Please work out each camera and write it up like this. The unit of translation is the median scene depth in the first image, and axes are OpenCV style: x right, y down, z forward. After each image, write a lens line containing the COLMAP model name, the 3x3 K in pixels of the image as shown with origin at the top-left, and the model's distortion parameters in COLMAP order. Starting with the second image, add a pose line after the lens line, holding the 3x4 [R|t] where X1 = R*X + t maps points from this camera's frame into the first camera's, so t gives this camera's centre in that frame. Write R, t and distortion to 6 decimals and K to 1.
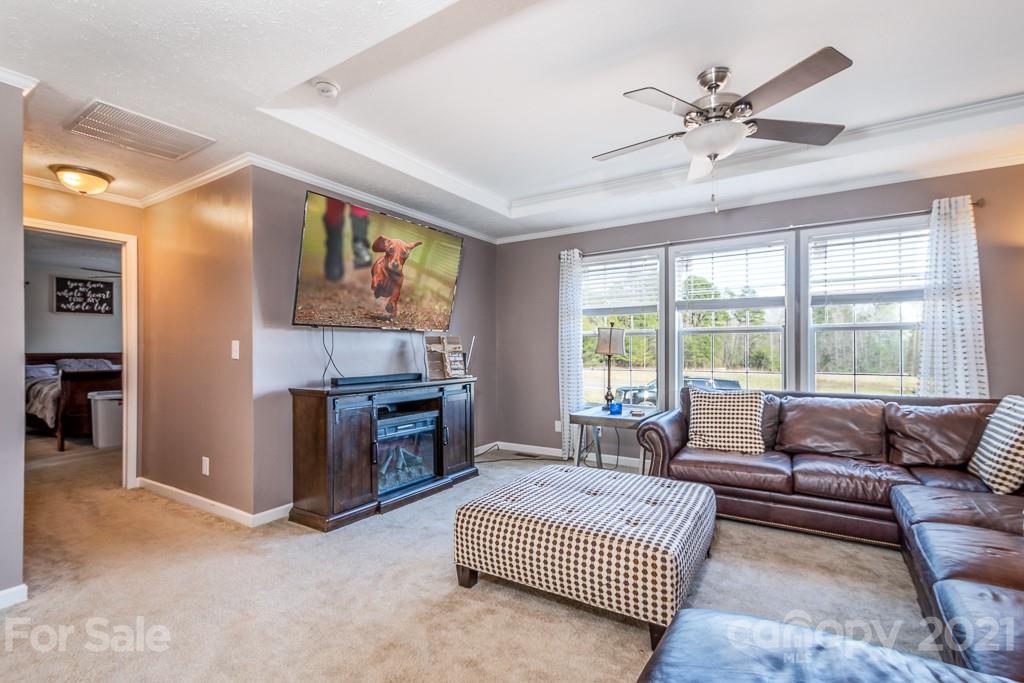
lens RADIAL K [[458.5, 0, 512.0], [0, 458.5, 349.9], [0, 0, 1]] dist [0.016706, 0.000245]
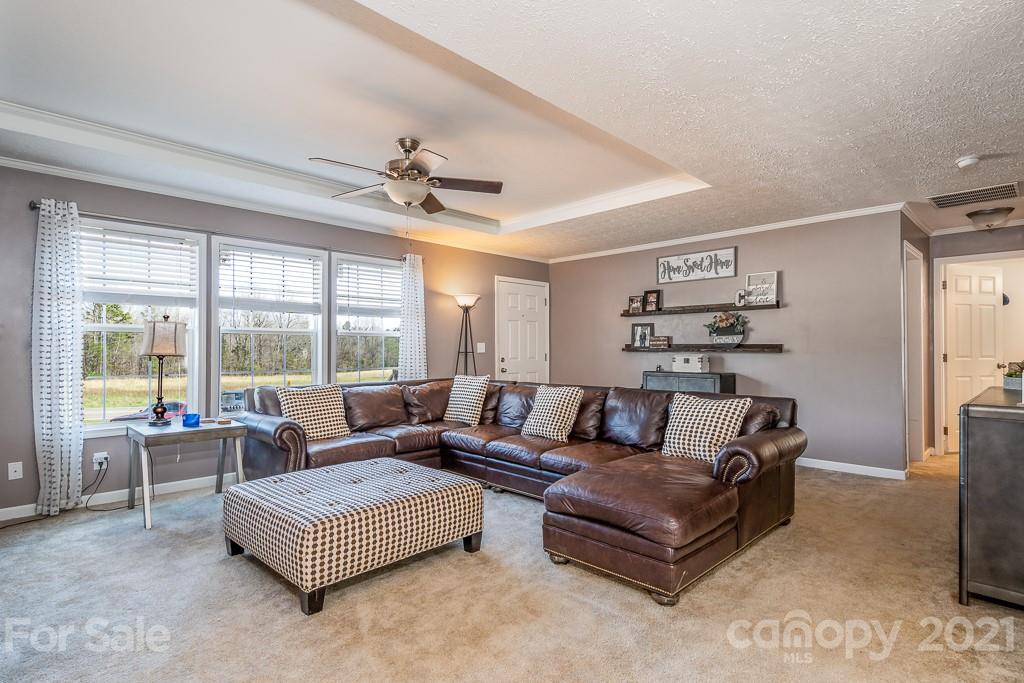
lens RADIAL K [[524.9, 0, 507.5], [0, 524.9, 344.0], [0, 0, 1]] dist [0.015864, 0.000249]
pose [[0.222769, 0.016340, 0.974734, -0.518490], [0.003045, 0.999843, -0.017457, 0.007556], [-0.974866, 0.006857, 0.222684, 0.204857]]
